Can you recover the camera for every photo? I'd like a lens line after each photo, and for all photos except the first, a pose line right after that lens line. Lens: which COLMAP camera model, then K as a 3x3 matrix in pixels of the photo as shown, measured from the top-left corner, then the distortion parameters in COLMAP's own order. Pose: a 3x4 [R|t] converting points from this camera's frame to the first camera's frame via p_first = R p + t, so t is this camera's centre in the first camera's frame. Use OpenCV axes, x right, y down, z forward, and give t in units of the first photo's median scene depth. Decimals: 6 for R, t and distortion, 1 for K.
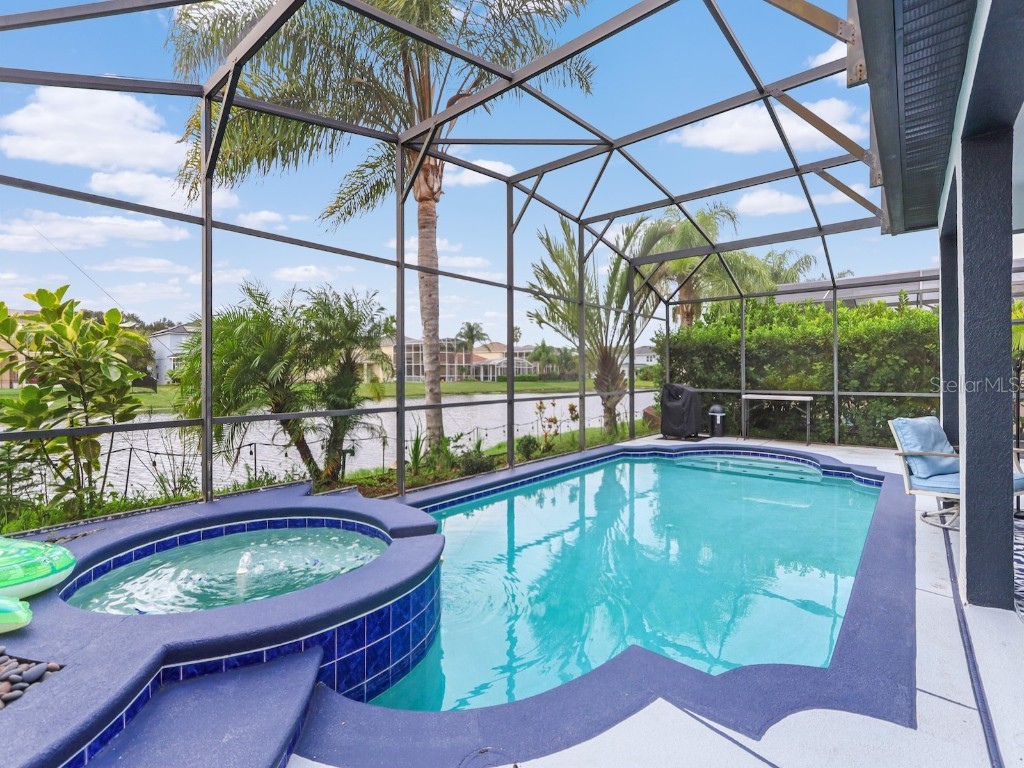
lens RADIAL K [[482.2, 0, 472.3], [0, 482.2, 366.3], [0, 0, 1]] dist [0.001024, -0.000360]
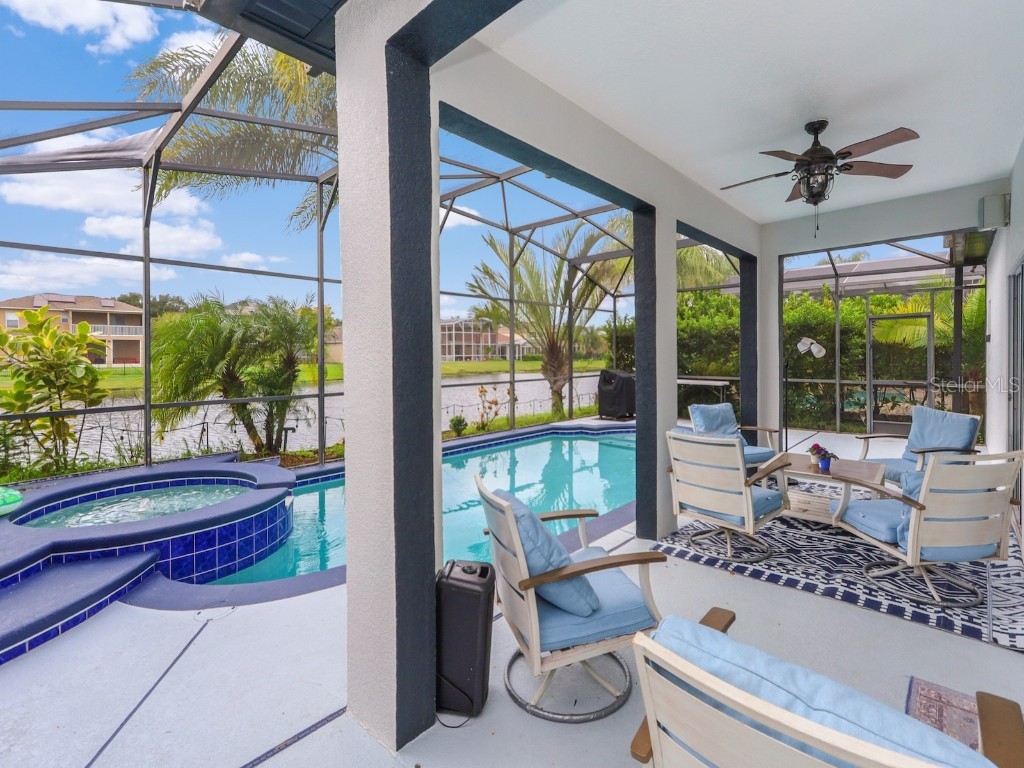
lens RADIAL K [[482.2, 0, 495.6], [0, 482.2, 349.7], [0, 0, 1]] dist [0.001024, -0.000360]
pose [[0.999093, -0.002229, -0.042532, 0.311774], [0.002749, 0.999922, 0.012168, -0.038513], [0.042501, -0.012274, 0.999021, -0.199426]]
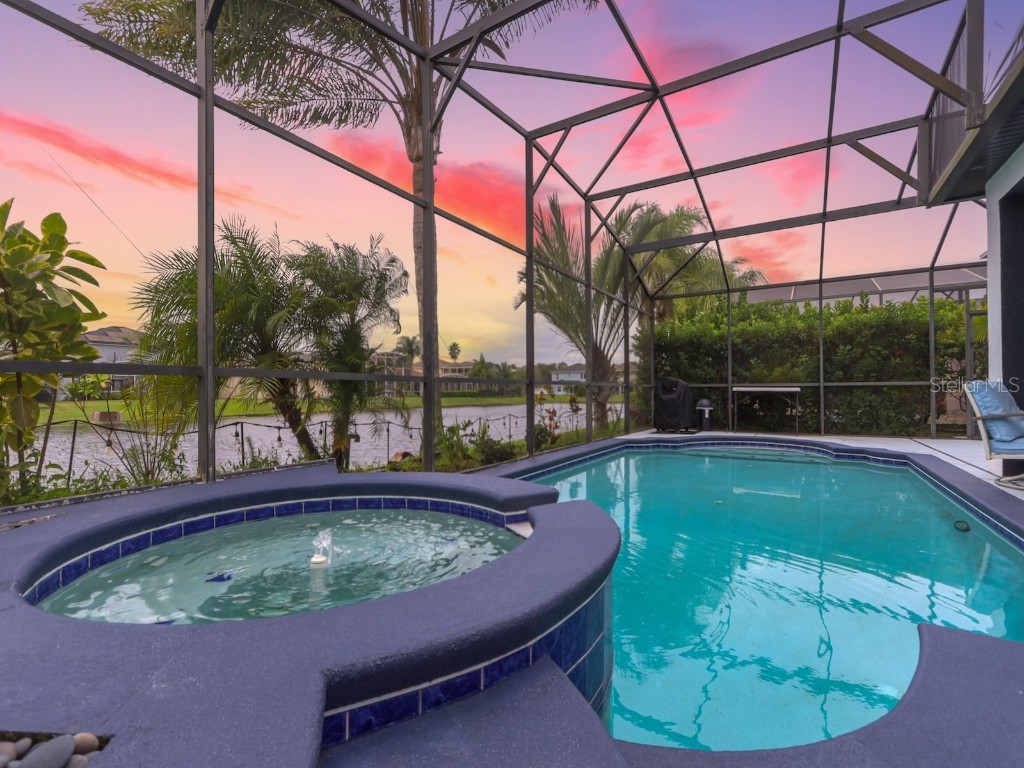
lens RADIAL K [[482.2, 0, 480.4], [0, 482.2, 385.3], [0, 0, 1]] dist [0.001024, -0.000360]
pose [[0.988487, 0.003779, 0.151256, -0.159173], [-0.004106, 0.999990, 0.001848, 0.083000], [-0.151247, -0.002448, 0.988493, 0.142915]]
